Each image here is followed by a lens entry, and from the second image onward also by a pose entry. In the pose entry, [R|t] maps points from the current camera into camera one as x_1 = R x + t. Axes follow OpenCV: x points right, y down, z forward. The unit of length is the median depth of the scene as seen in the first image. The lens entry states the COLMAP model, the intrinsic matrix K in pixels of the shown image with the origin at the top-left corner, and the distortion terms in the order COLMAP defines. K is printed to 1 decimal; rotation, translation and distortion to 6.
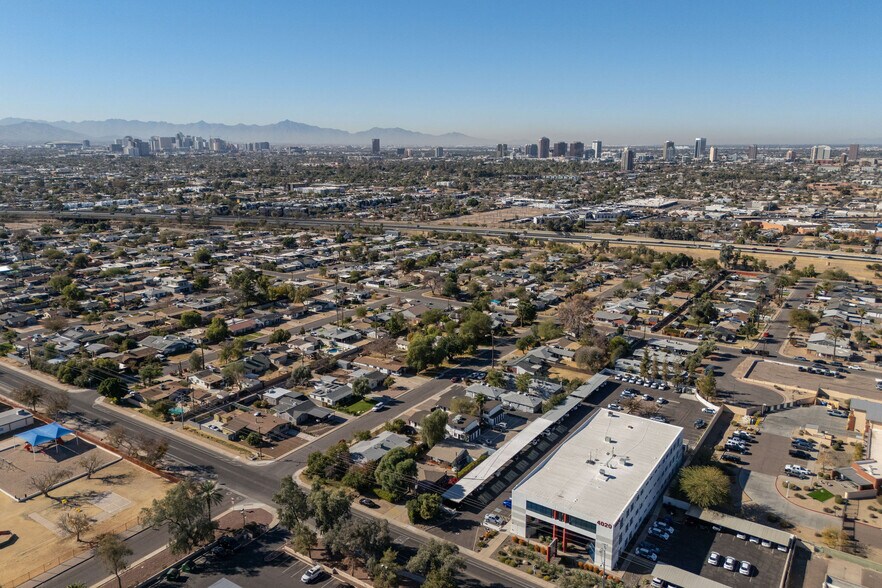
lens RADIAL K [[642.1, 0, 441.0], [0, 642.1, 294.0], [0, 0, 1]] dist [0.060085, -0.007378]
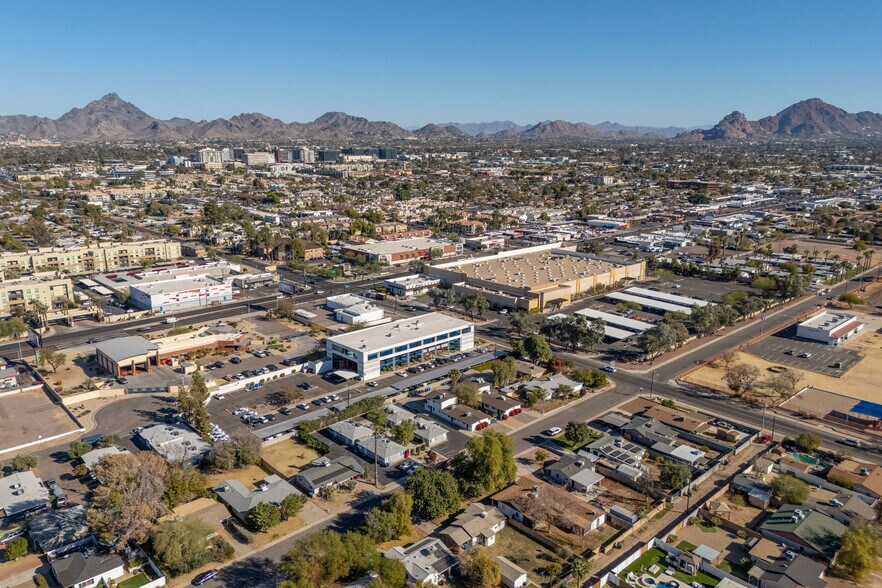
lens RADIAL K [[642.1, 0, 441.0], [0, 642.1, 294.0], [0, 0, 1]] dist [0.060085, -0.007378]
pose [[-0.975024, -0.057832, 0.214440, -0.093113], [0.044646, 0.894760, 0.444309, -0.292411], [-0.217568, 0.442786, -0.869830, 1.297217]]
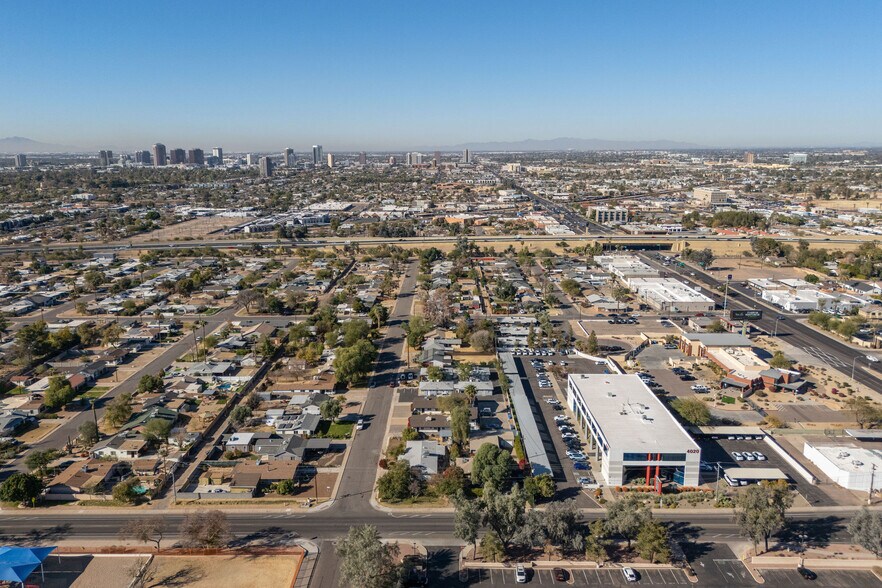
lens RADIAL K [[642.1, 0, 441.0], [0, 642.1, 294.0], [0, 0, 1]] dist [0.060085, -0.007378]
pose [[0.834510, -0.130567, 0.535300, -0.368488], [0.135838, 0.990283, 0.029777, -0.022123], [-0.533986, 0.047865, 0.844137, 0.089809]]
